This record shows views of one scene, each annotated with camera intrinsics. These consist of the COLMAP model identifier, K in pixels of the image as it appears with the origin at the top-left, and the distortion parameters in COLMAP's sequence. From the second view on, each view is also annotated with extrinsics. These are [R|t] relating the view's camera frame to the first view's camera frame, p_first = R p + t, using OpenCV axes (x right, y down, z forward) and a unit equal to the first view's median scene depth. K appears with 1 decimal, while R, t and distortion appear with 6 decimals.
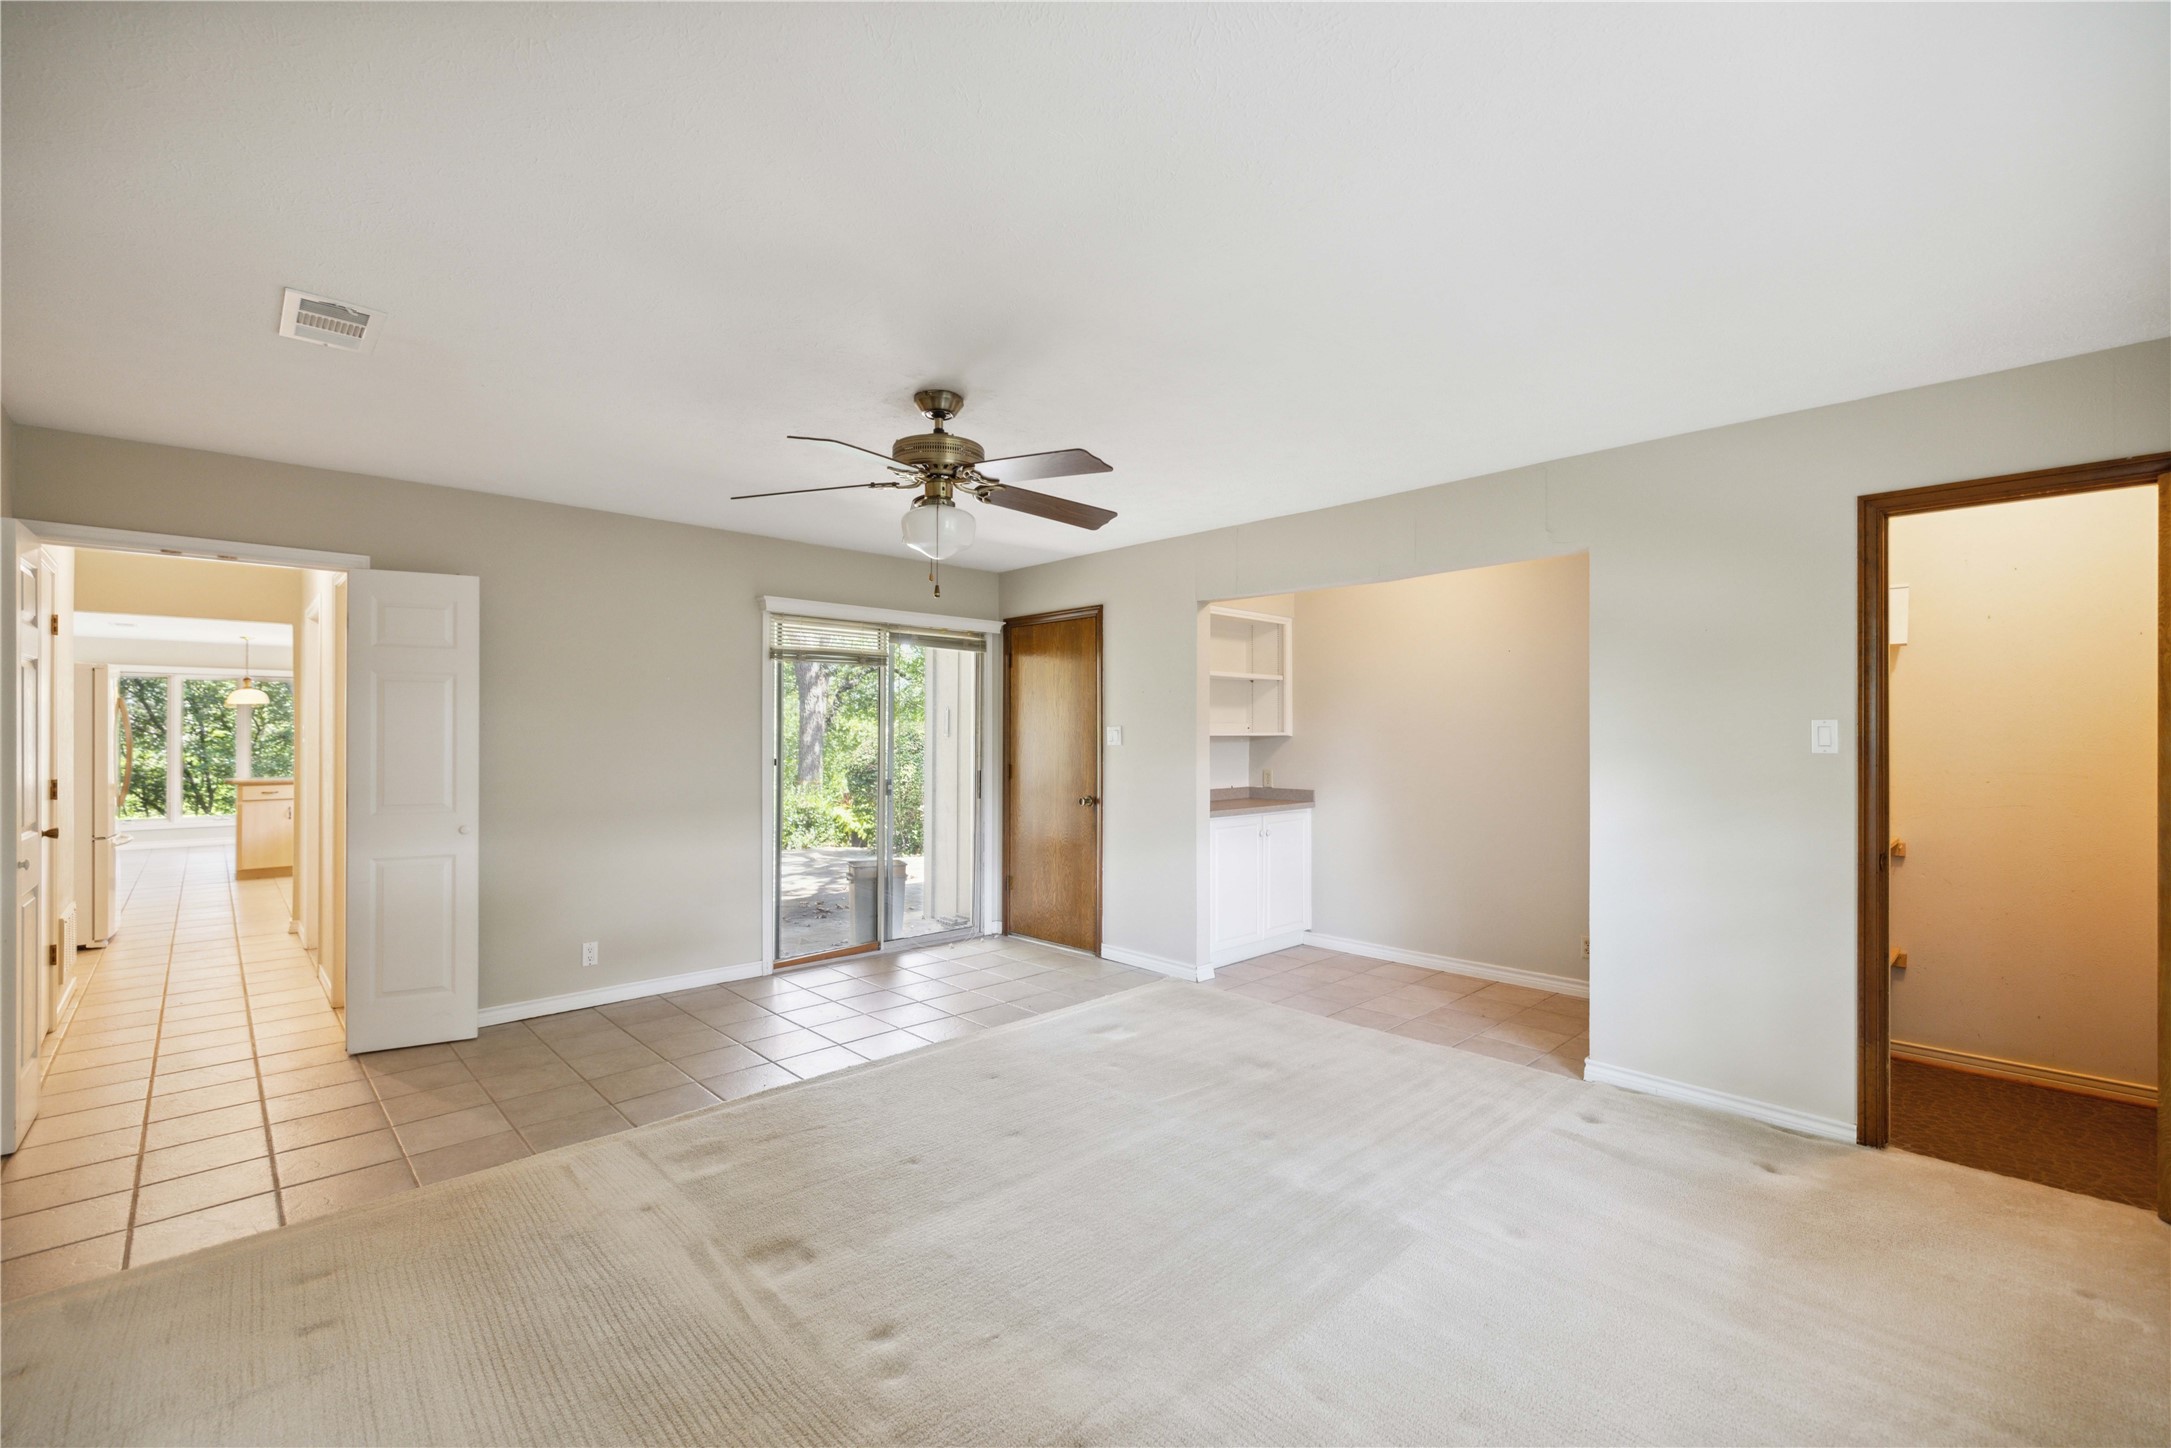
lens RADIAL K [[922.5, 0, 1083.3], [0, 922.5, 726.2], [0, 0, 1]] dist [-0.000177, -0.000307]
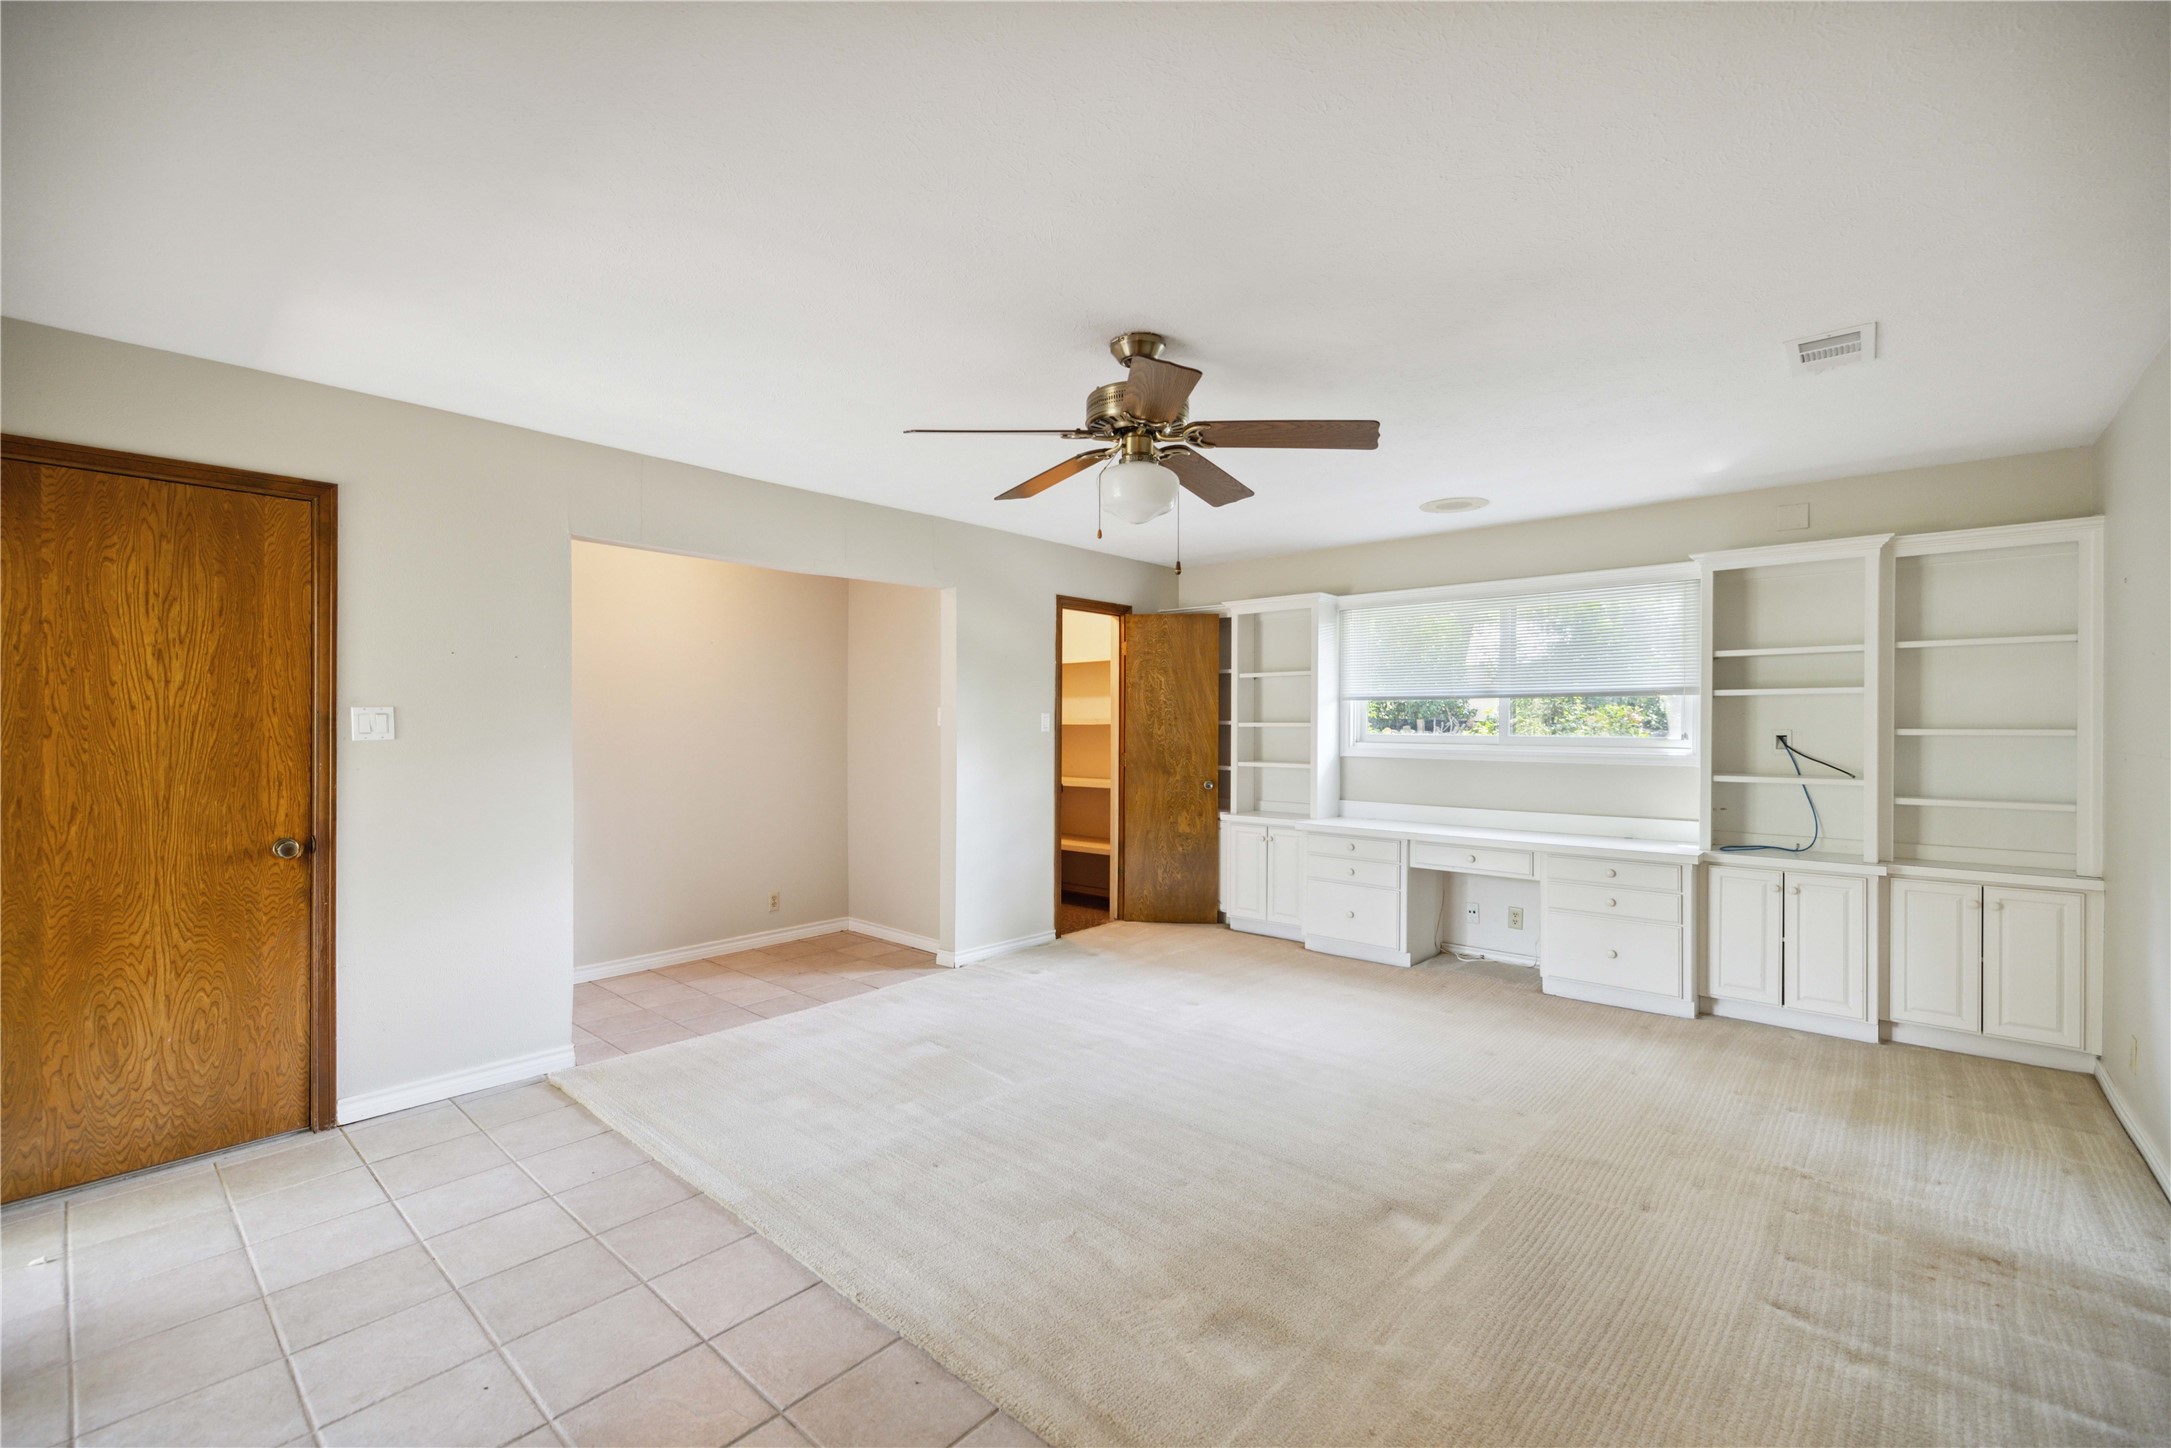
lens RADIAL K [[922.5, 0, 1082.3], [0, 922.5, 725.9], [0, 0, 1]] dist [-0.000177, -0.000307]
pose [[-0.077272, -0.004634, 0.996999, -0.711432], [-0.007340, 0.999965, 0.004079, 0.008802], [-0.996983, -0.007002, -0.077303, 0.761385]]
